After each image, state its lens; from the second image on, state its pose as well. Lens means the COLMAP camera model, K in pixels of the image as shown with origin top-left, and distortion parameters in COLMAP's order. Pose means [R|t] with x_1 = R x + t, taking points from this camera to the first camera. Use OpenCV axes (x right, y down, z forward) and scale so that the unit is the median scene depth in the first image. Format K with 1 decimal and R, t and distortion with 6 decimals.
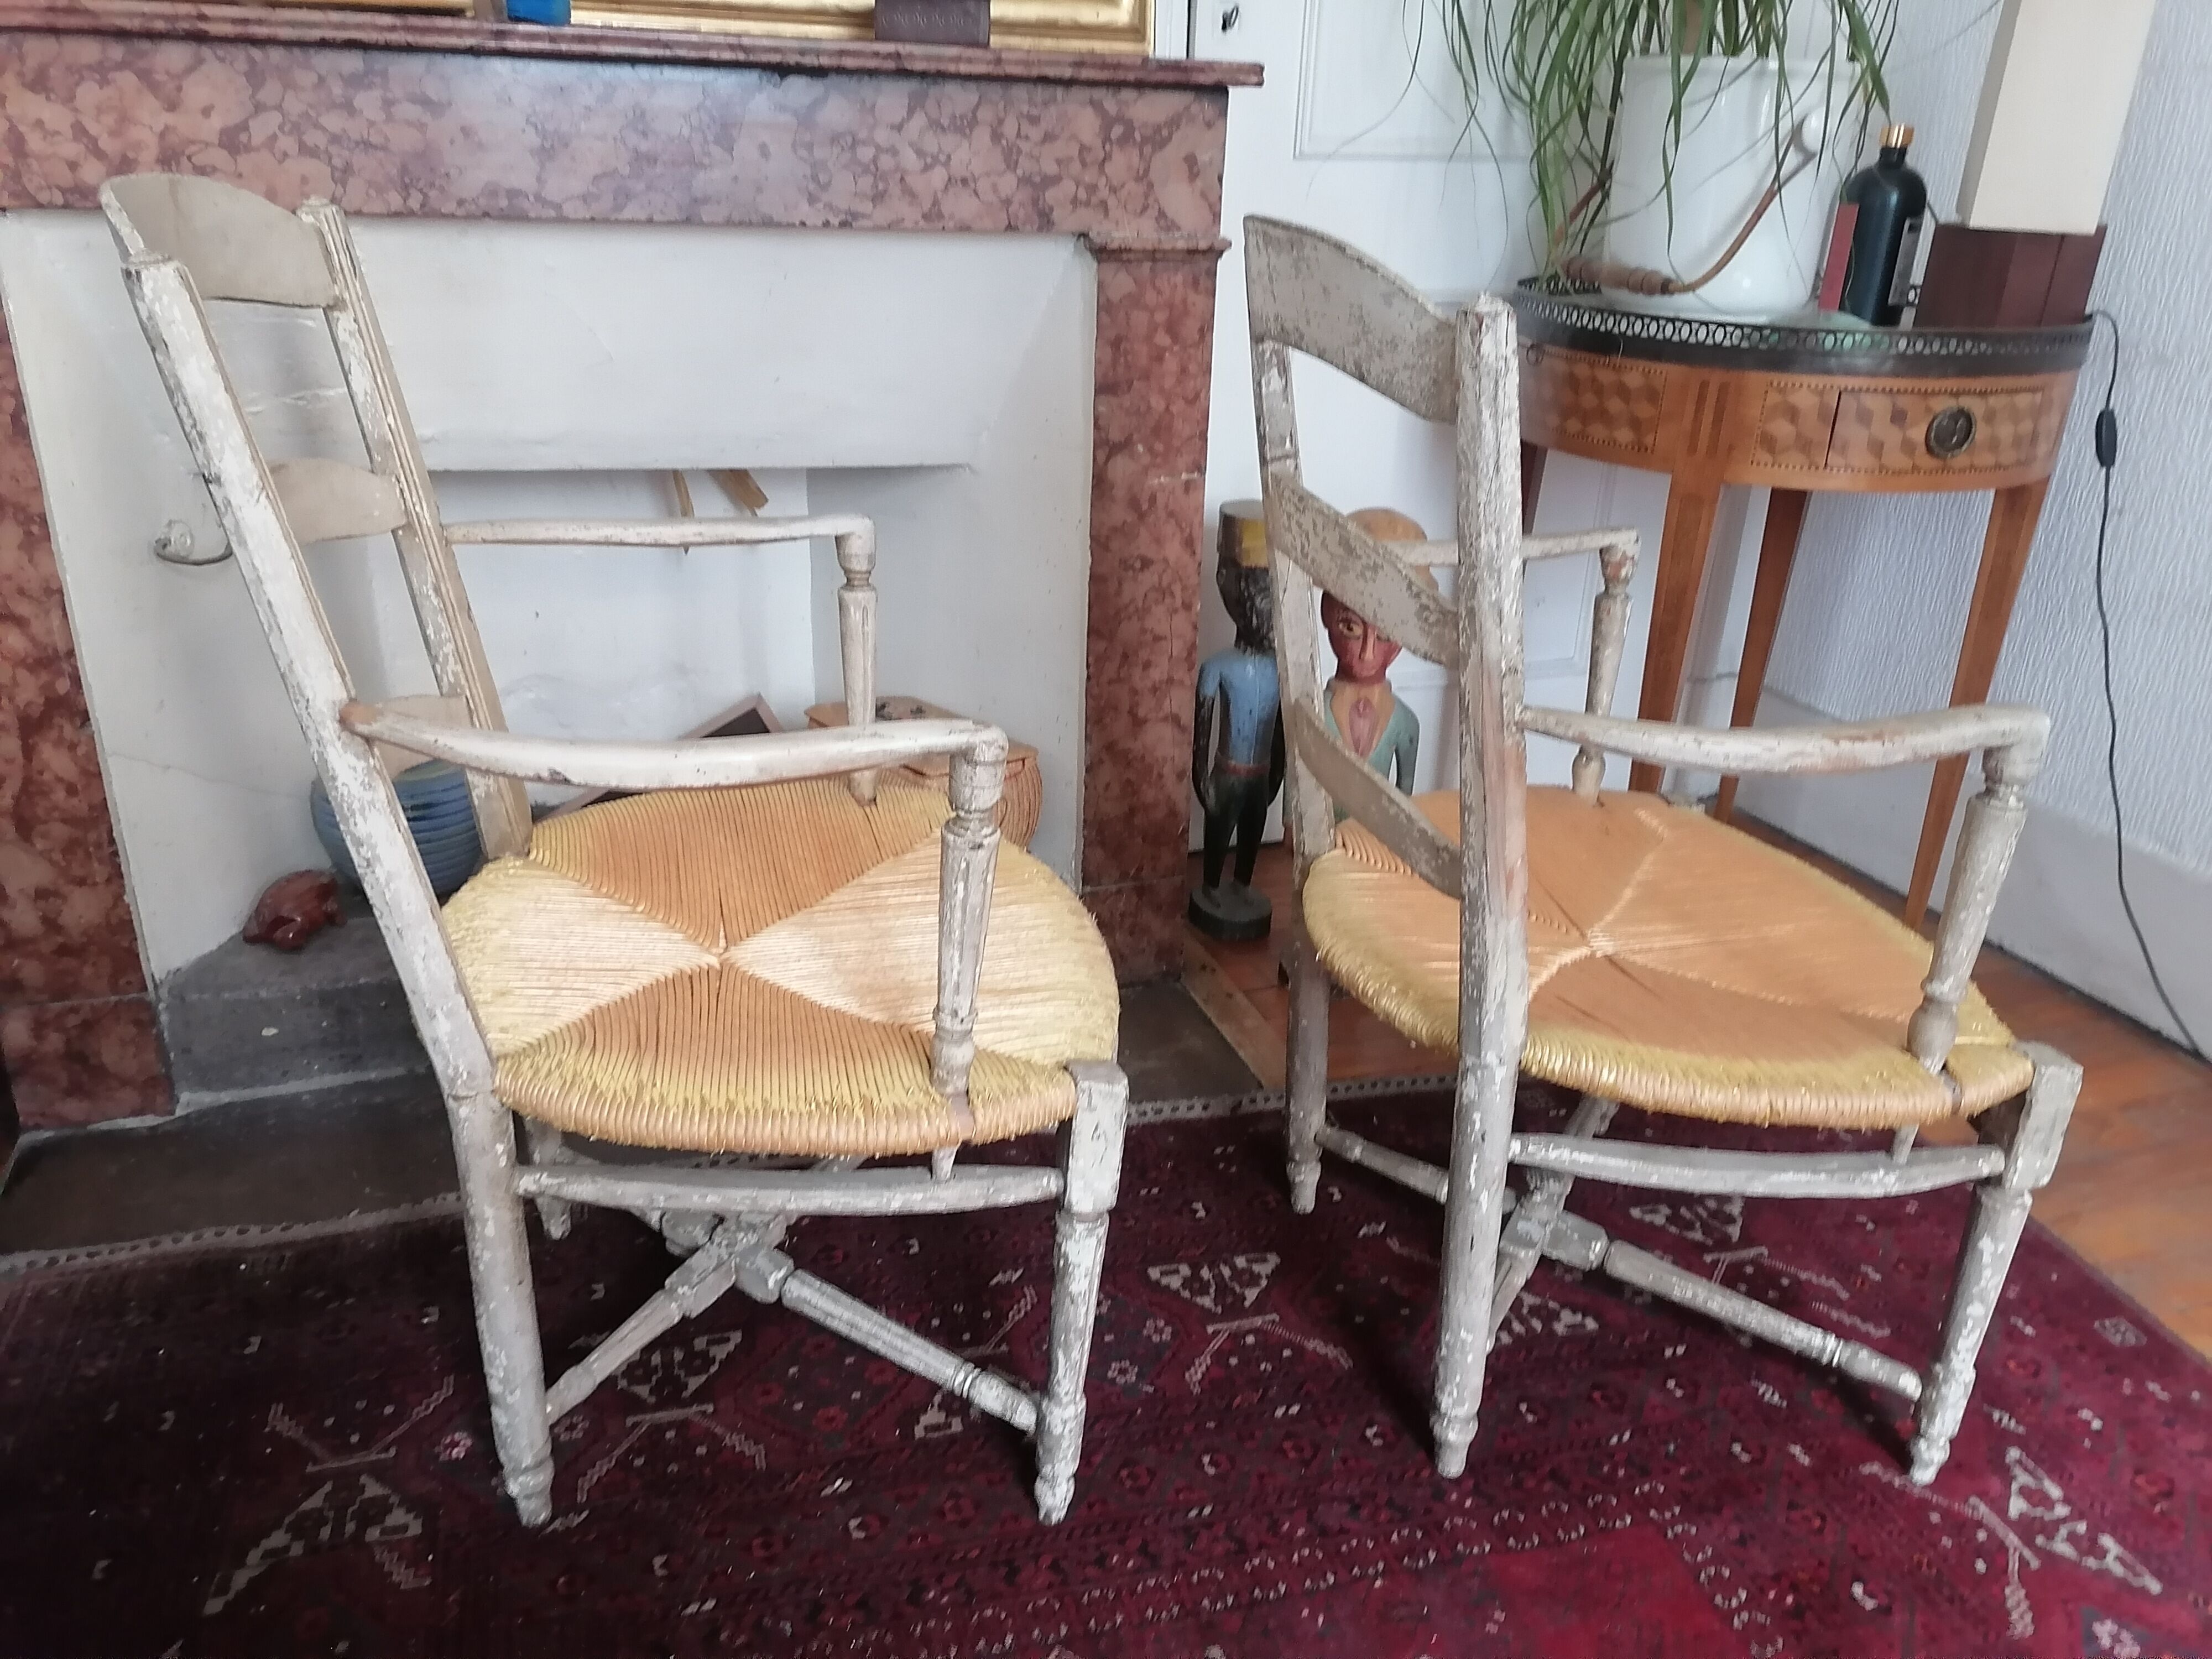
lens RADIAL K [[1667.9, 0, 1100.9], [0, 1667.9, 819.8], [0, 0, 1]] dist [0.100523, -0.123833]
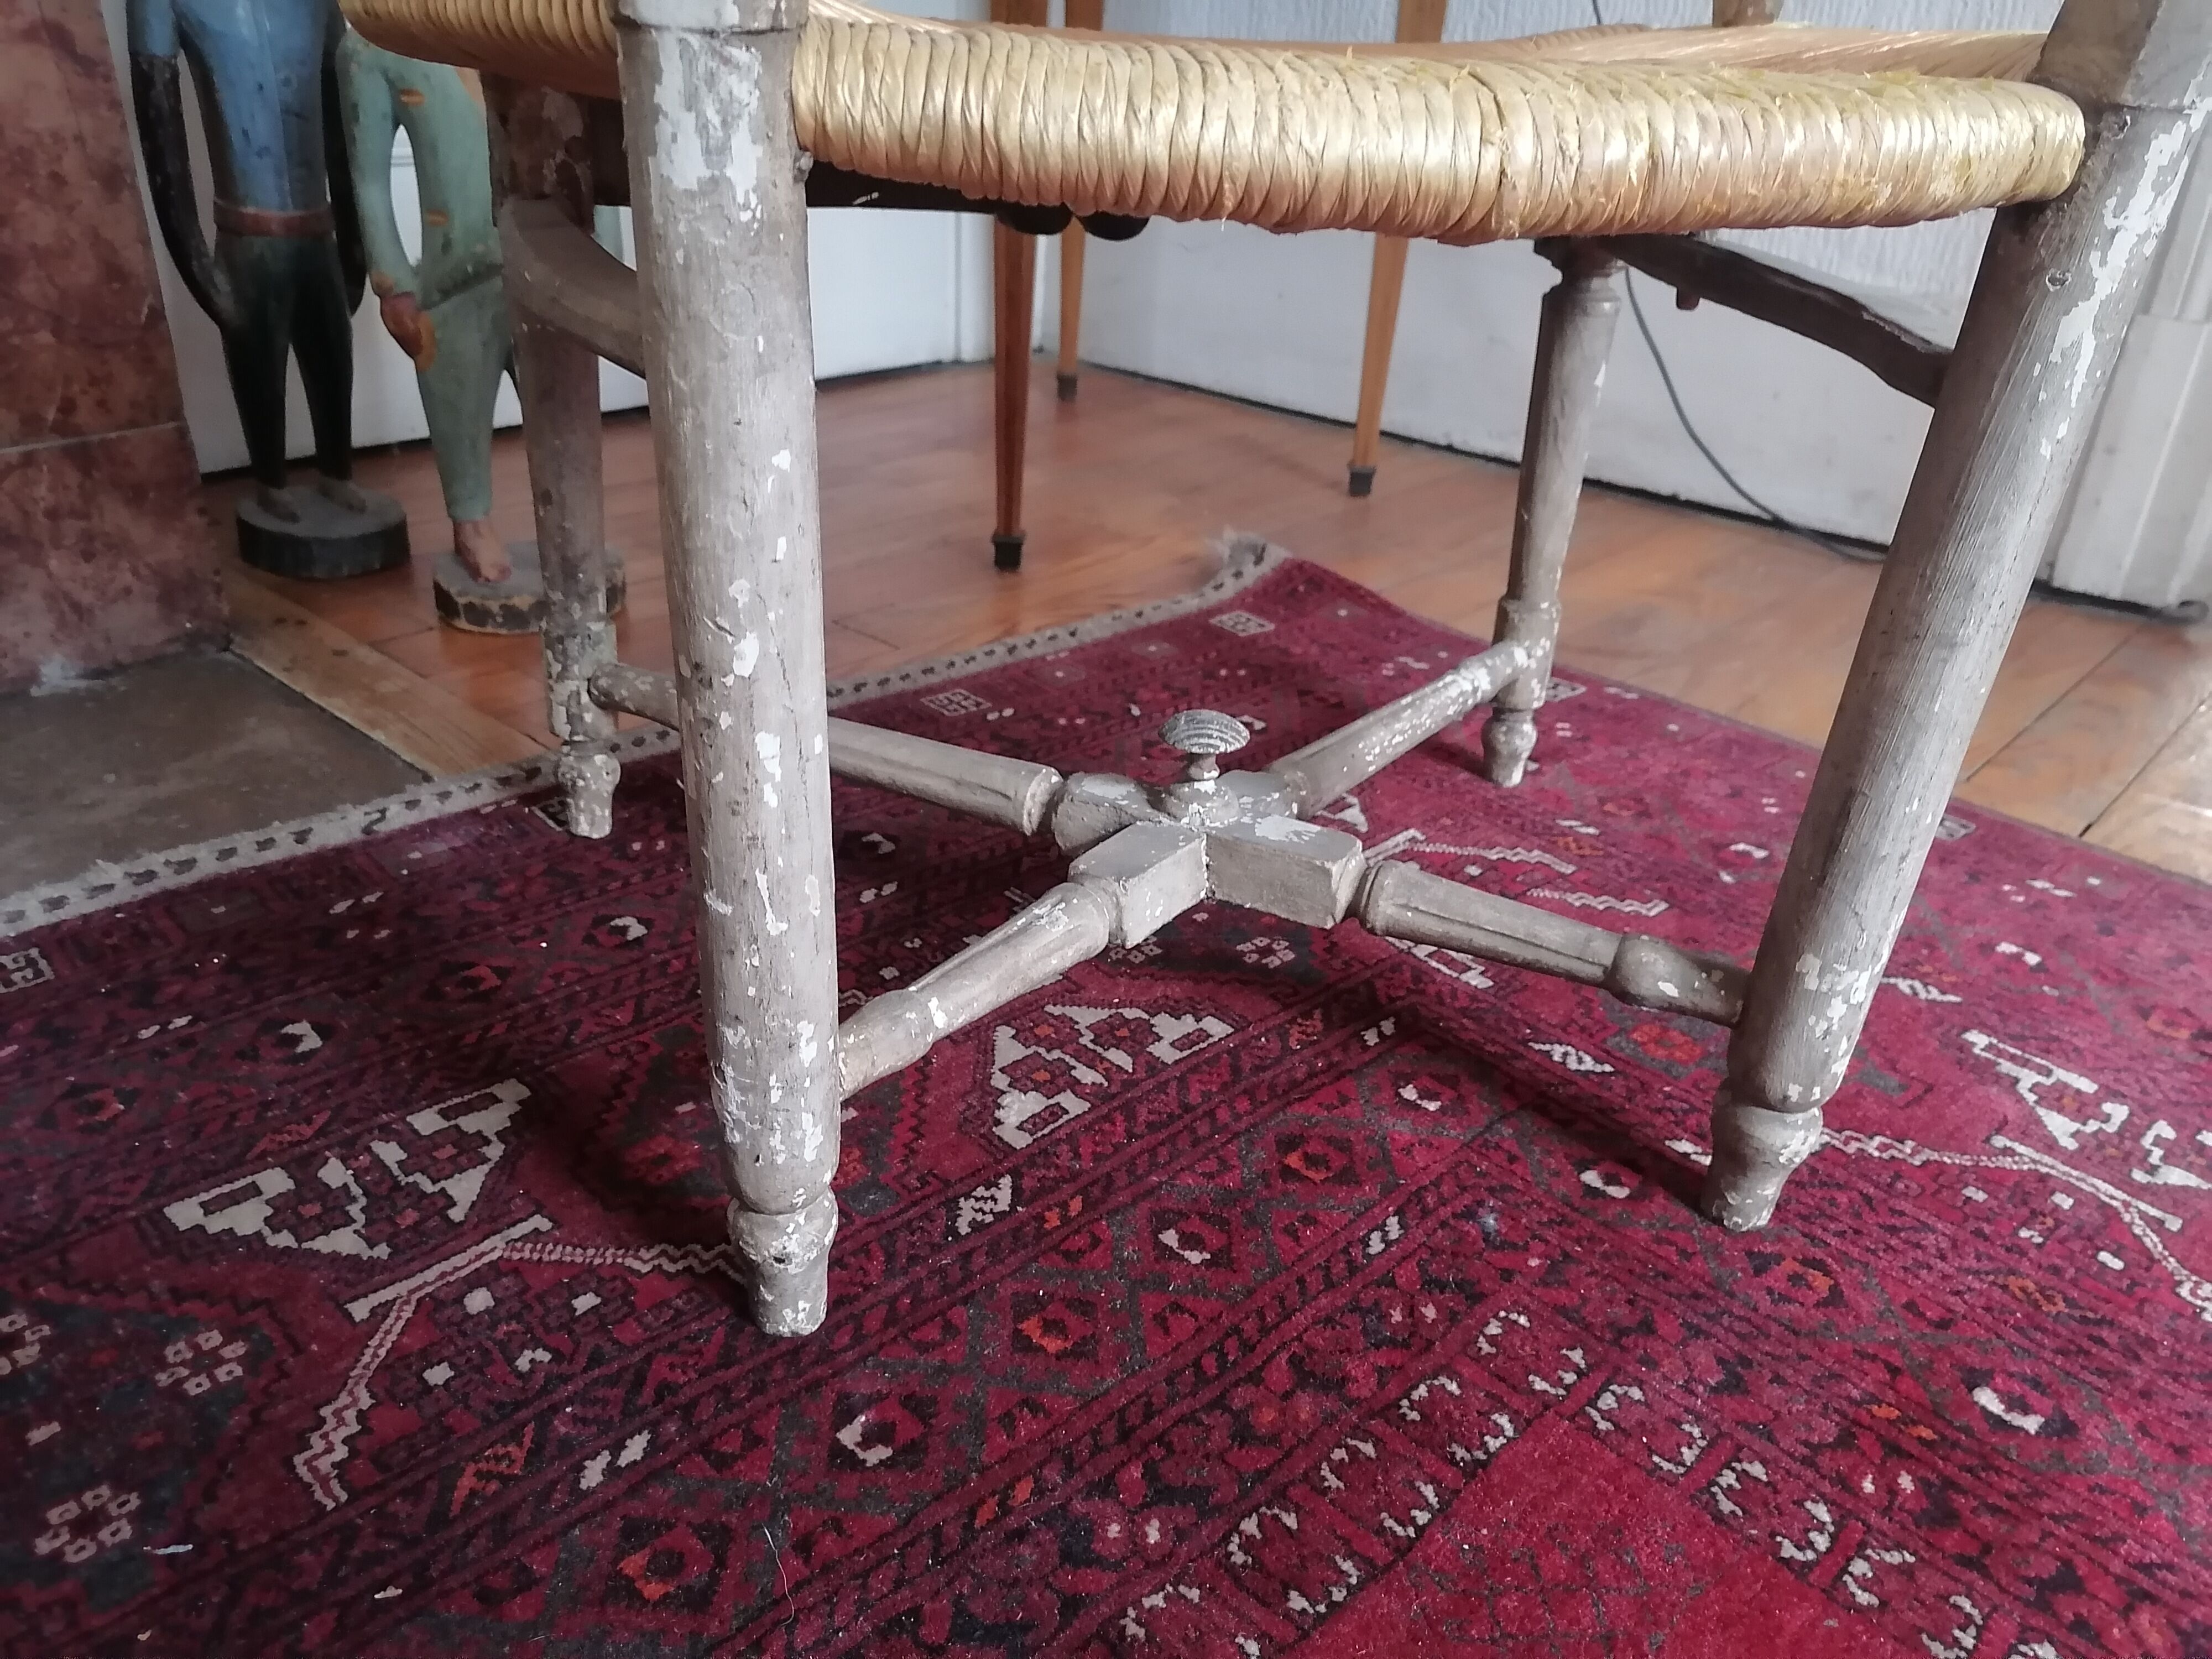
lens RADIAL K [[1670.5, 0, 1106.0], [0, 1670.5, 829.5], [0, 0, 1]] dist [0.103703, -0.147215]
pose [[0.881706, -0.205310, 0.424785, 0.065927], [0.165778, 0.977758, 0.128478, 0.163626], [-0.441715, -0.042860, 0.896131, 0.546622]]
